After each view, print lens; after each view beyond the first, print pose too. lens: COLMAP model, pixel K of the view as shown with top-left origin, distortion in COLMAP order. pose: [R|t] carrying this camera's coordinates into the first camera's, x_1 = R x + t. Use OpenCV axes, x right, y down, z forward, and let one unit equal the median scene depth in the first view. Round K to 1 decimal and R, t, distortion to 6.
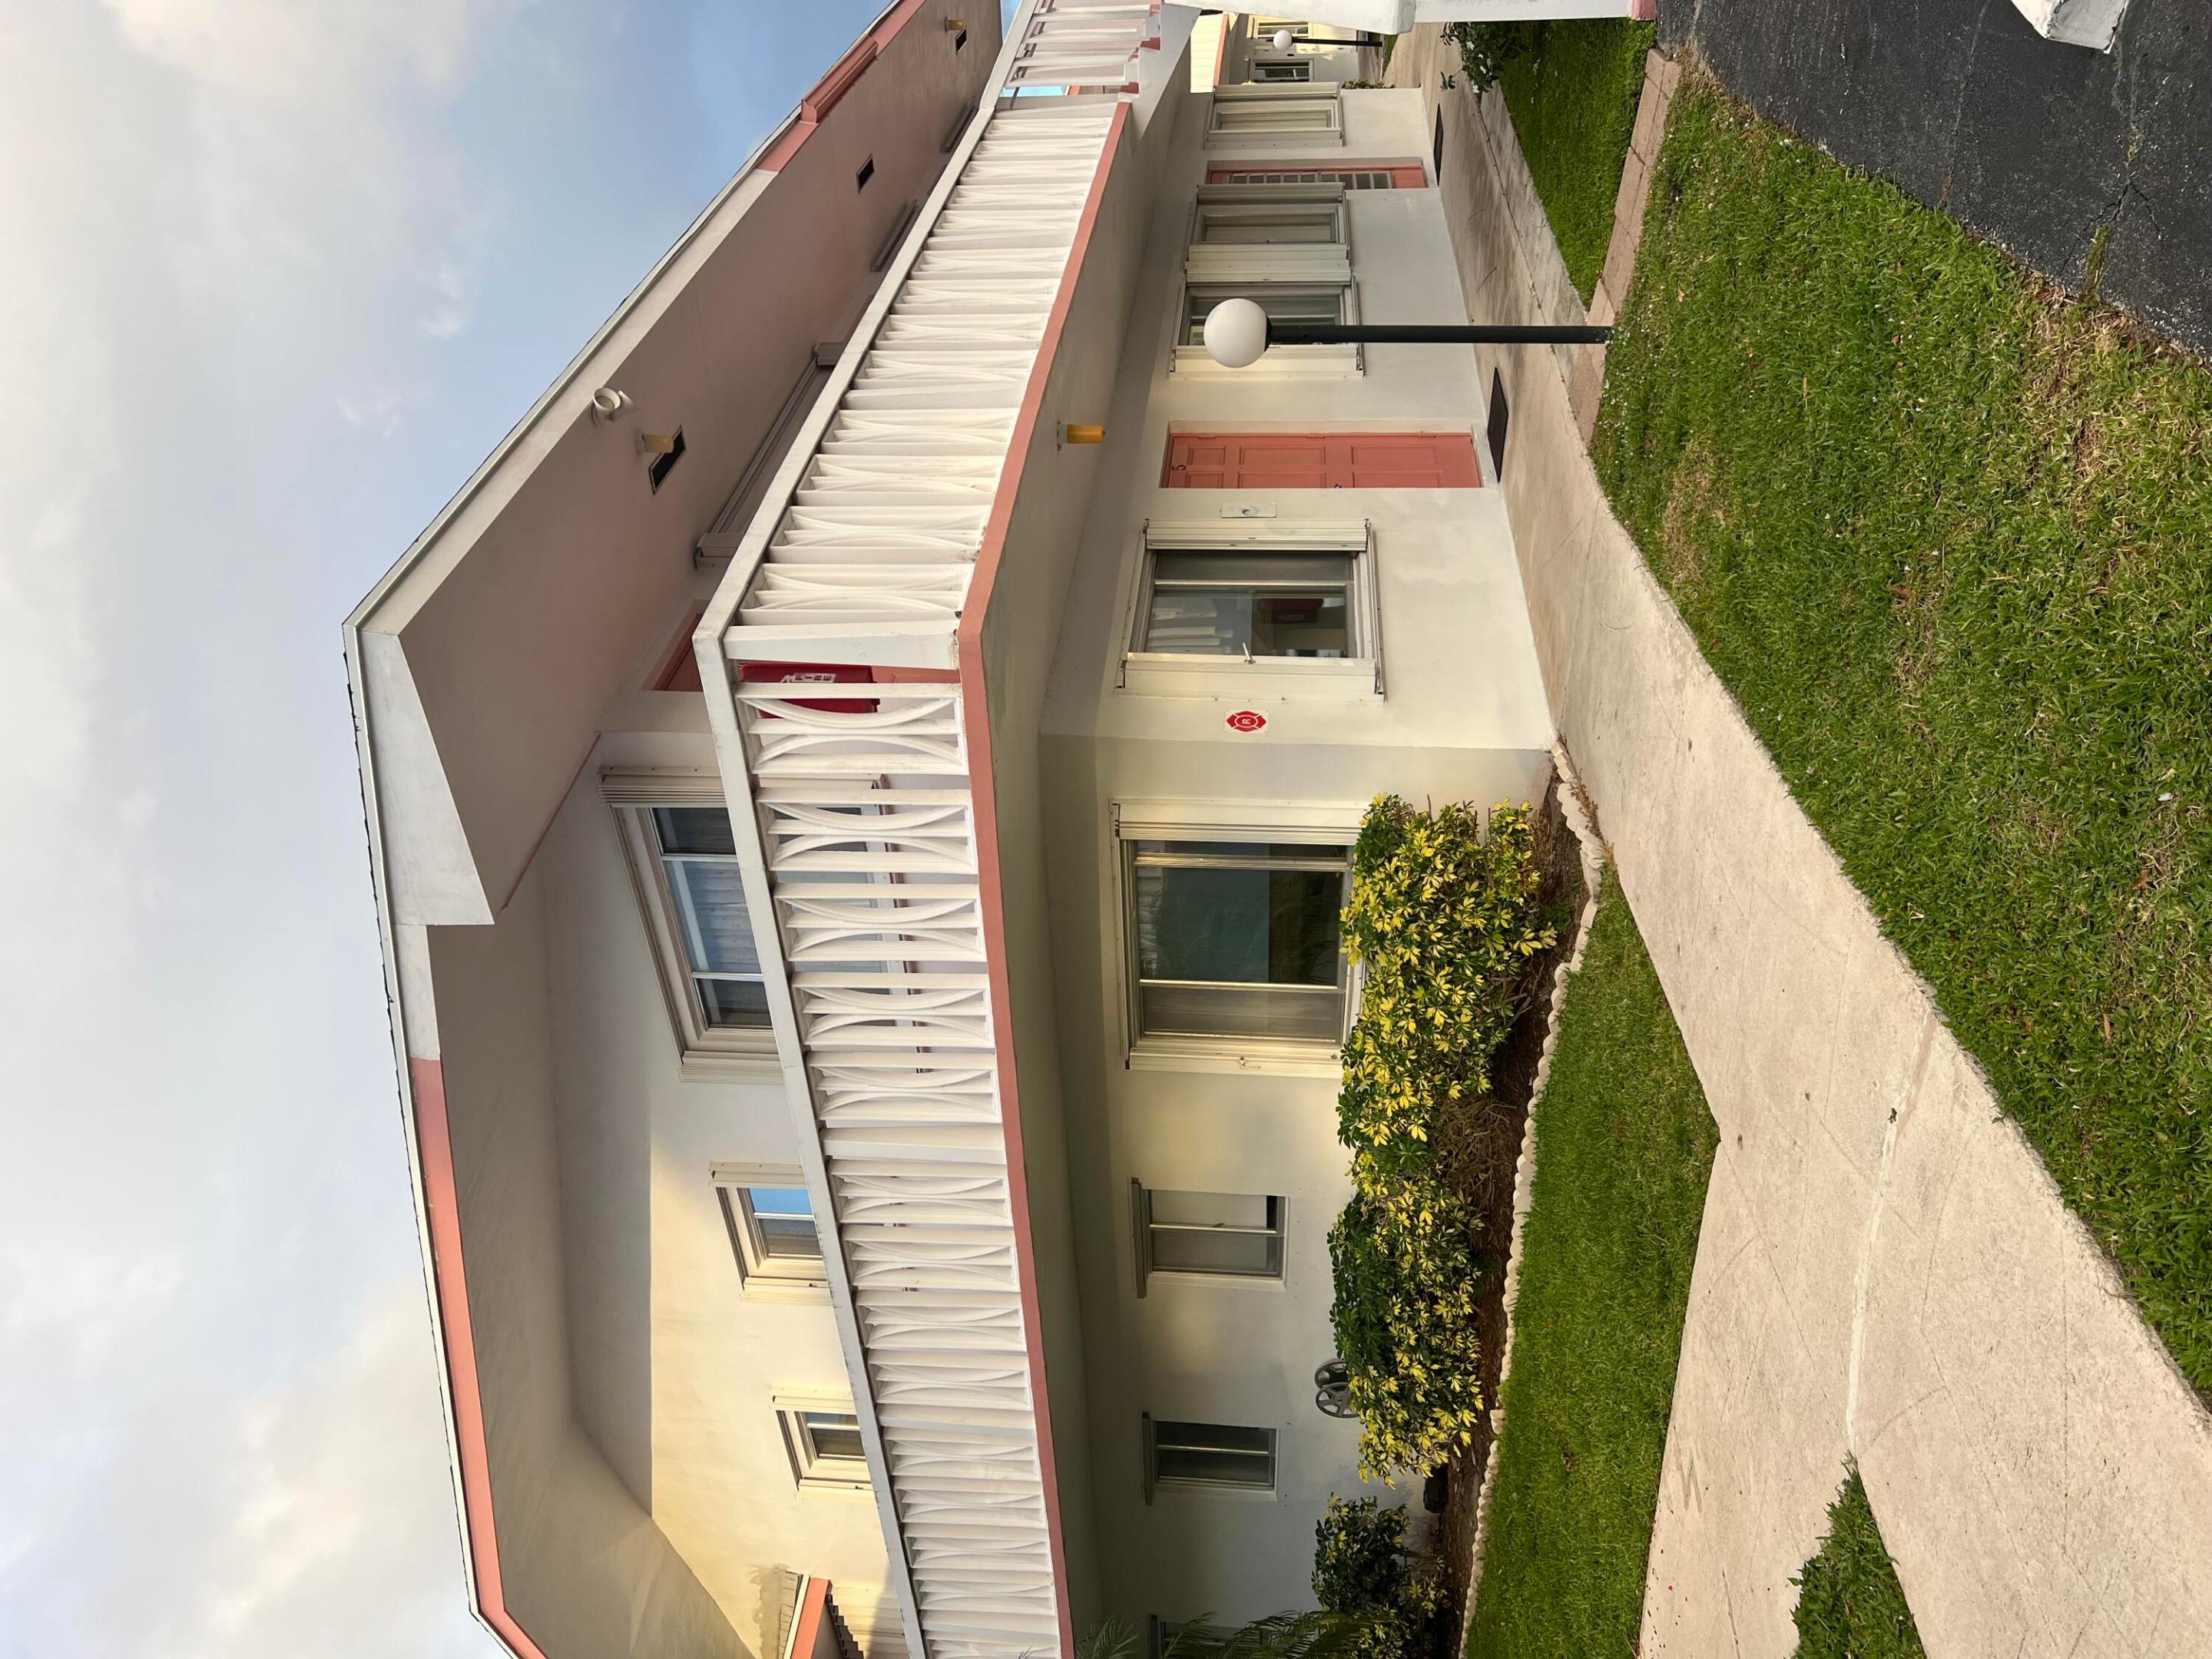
lens RADIAL K [[1683.2, 0, 1132.9], [0, 1683.2, 826.5], [0, 0, 1]] dist [0.078030, -0.103291]
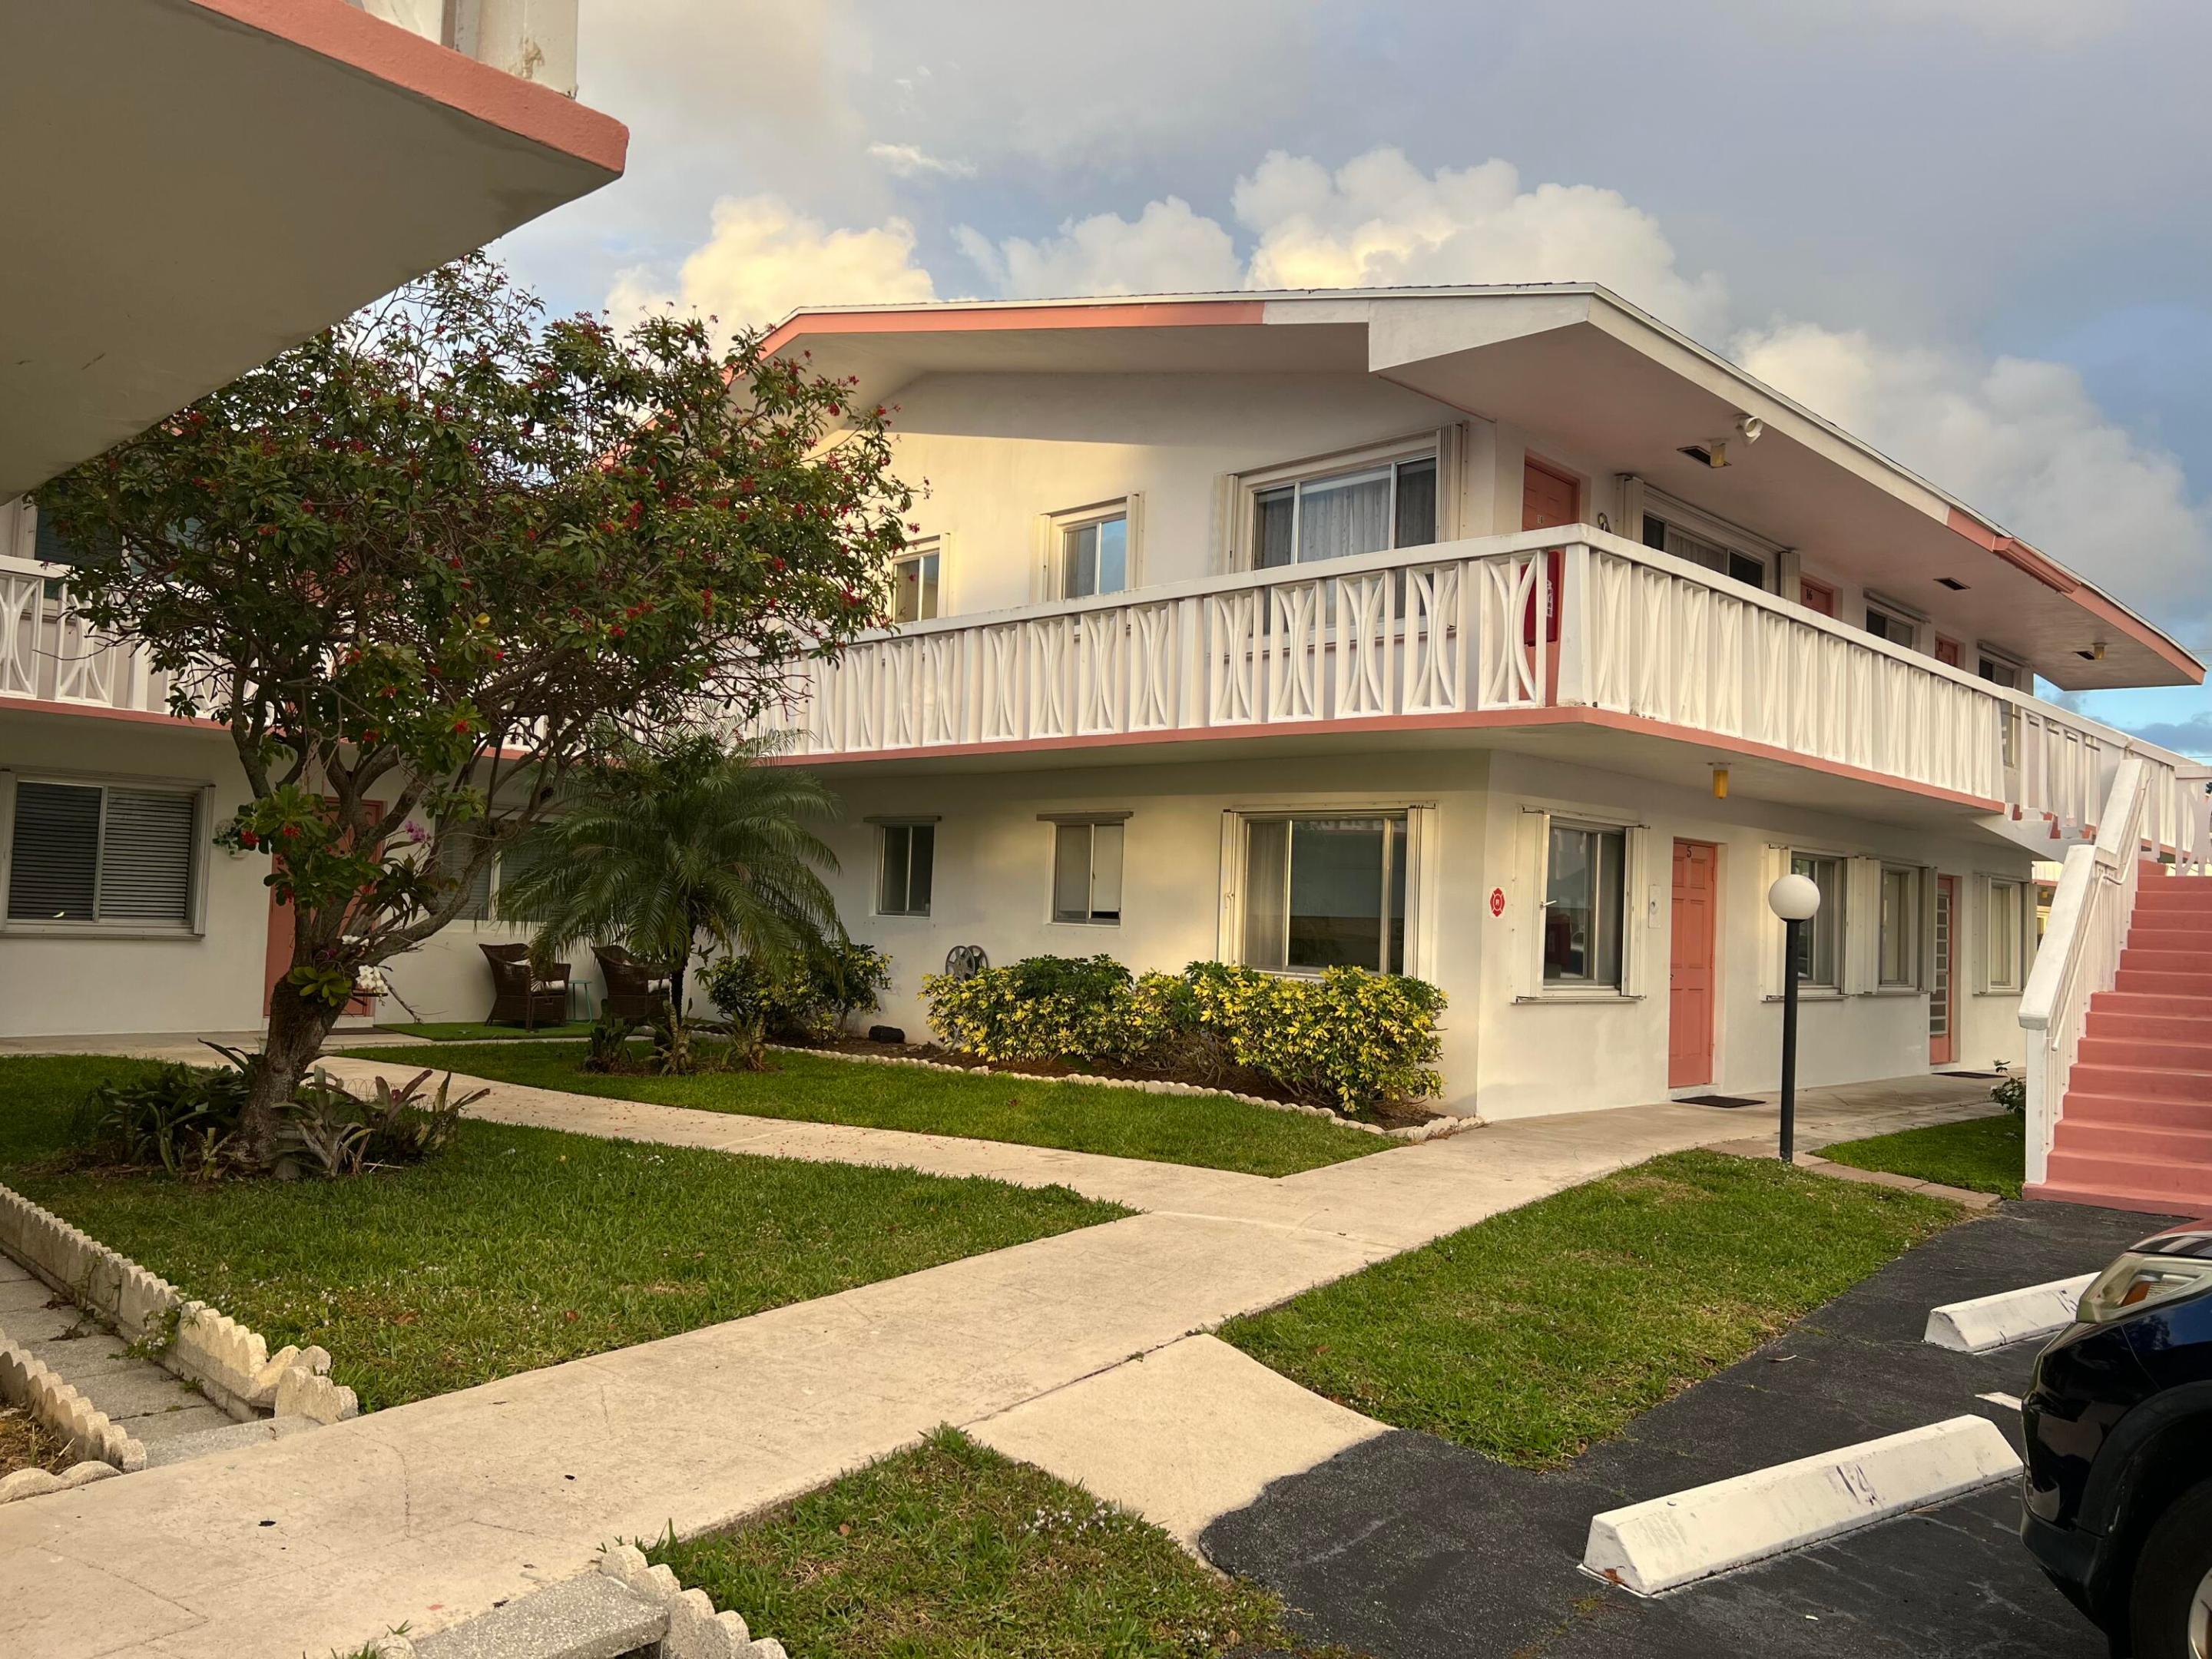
lens RADIAL K [[1689.4, 0, 1047.8], [0, 1689.4, 858.5], [0, 0, 1]] dist [0.074499, -0.133492]
pose [[-0.005218, 0.999123, 0.041543, -0.024547], [-0.990235, -0.010950, 0.138980, 0.114682], [0.139313, -0.040413, 0.989423, -0.440256]]
